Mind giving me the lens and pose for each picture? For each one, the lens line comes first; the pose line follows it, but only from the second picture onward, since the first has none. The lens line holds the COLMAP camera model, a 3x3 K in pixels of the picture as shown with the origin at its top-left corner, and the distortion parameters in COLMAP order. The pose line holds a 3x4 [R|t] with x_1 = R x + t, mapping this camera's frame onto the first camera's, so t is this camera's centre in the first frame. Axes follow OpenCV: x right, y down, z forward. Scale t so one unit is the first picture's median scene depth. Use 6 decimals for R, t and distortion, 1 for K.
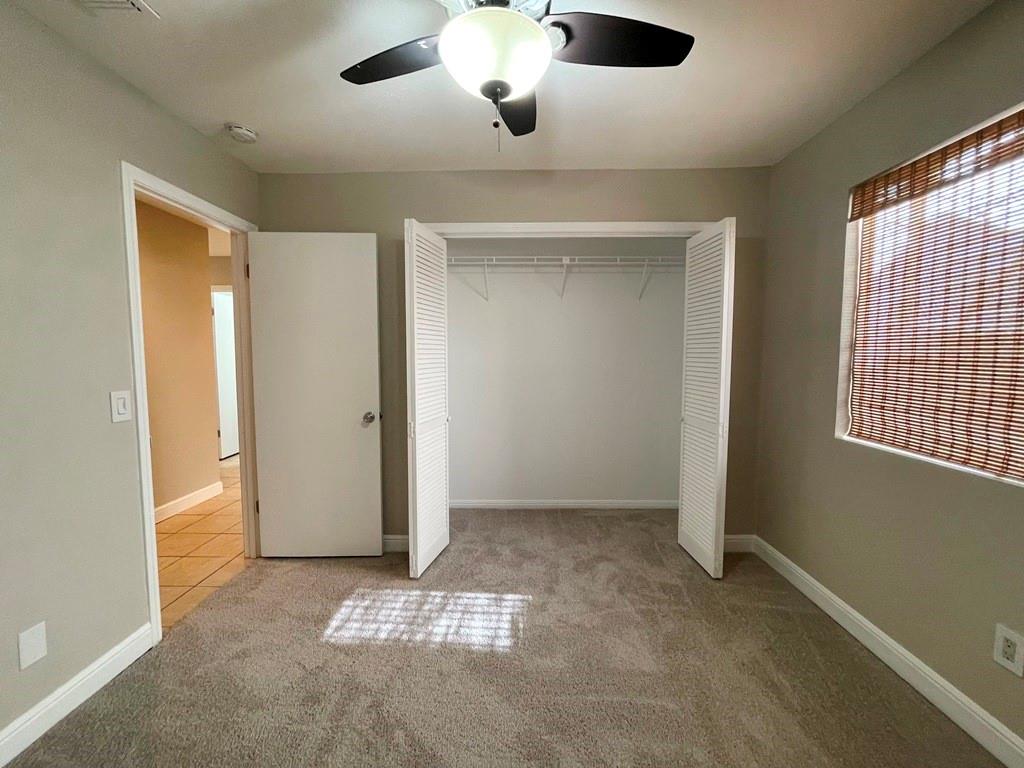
lens RADIAL K [[415.1, 0, 512.0], [0, 415.1, 382.6], [0, 0, 1]] dist [-0.002459, 0.000129]
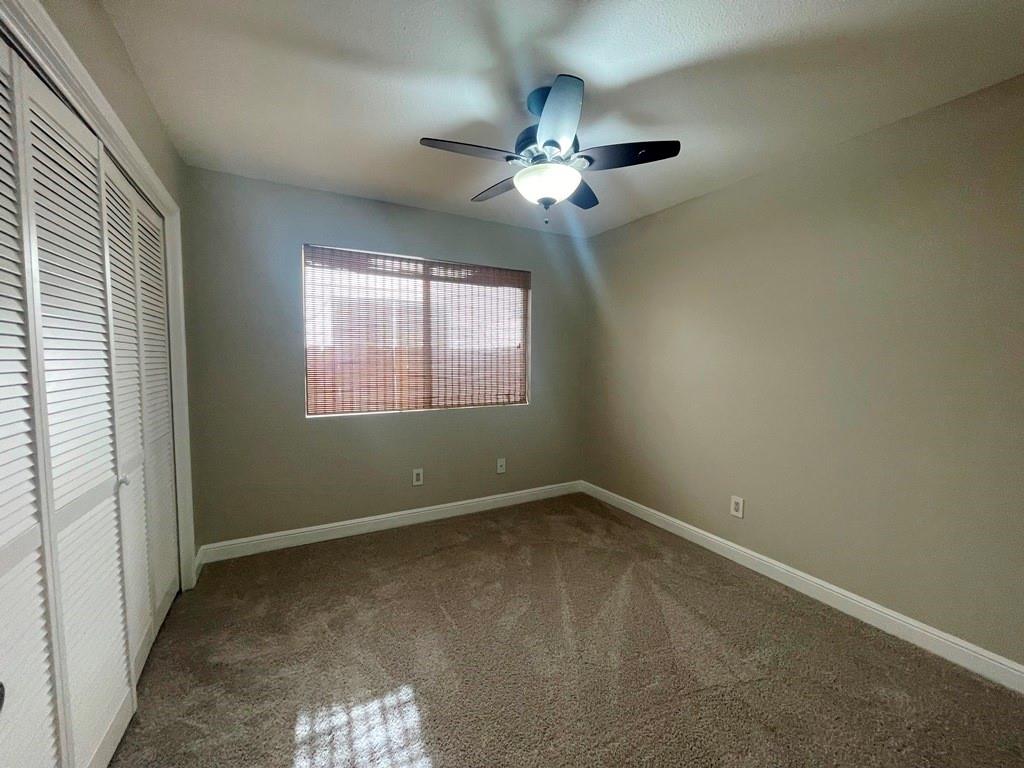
lens RADIAL K [[415.1, 0, 508.5], [0, 415.1, 385.9], [0, 0, 1]] dist [-0.002459, 0.000129]
pose [[-0.492399, -0.068260, 0.867689, -0.809476], [0.053498, 0.992661, 0.108450, -0.095834], [-0.868724, 0.099820, -0.485134, 1.128854]]
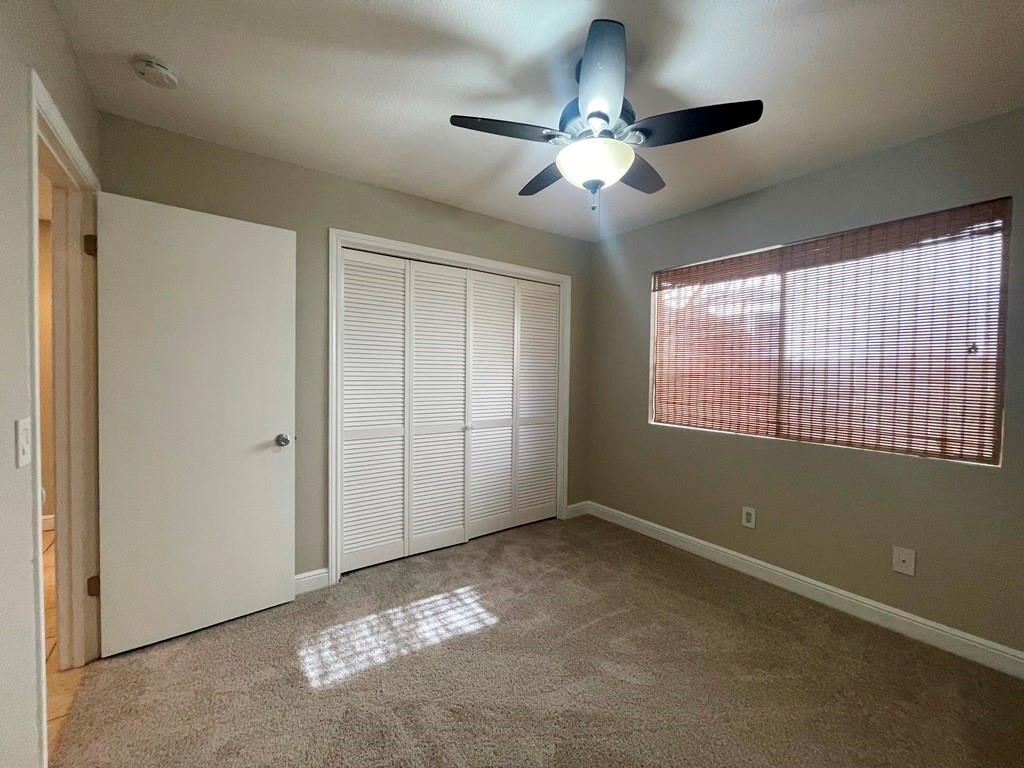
lens RADIAL K [[415.1, 0, 515.6], [0, 415.1, 385.9], [0, 0, 1]] dist [-0.002459, 0.000129]
pose [[0.798155, -0.010797, 0.602356, -0.624842], [0.030786, 0.999264, -0.022882, 0.007695], [-0.601665, 0.036808, 0.797900, 0.023875]]
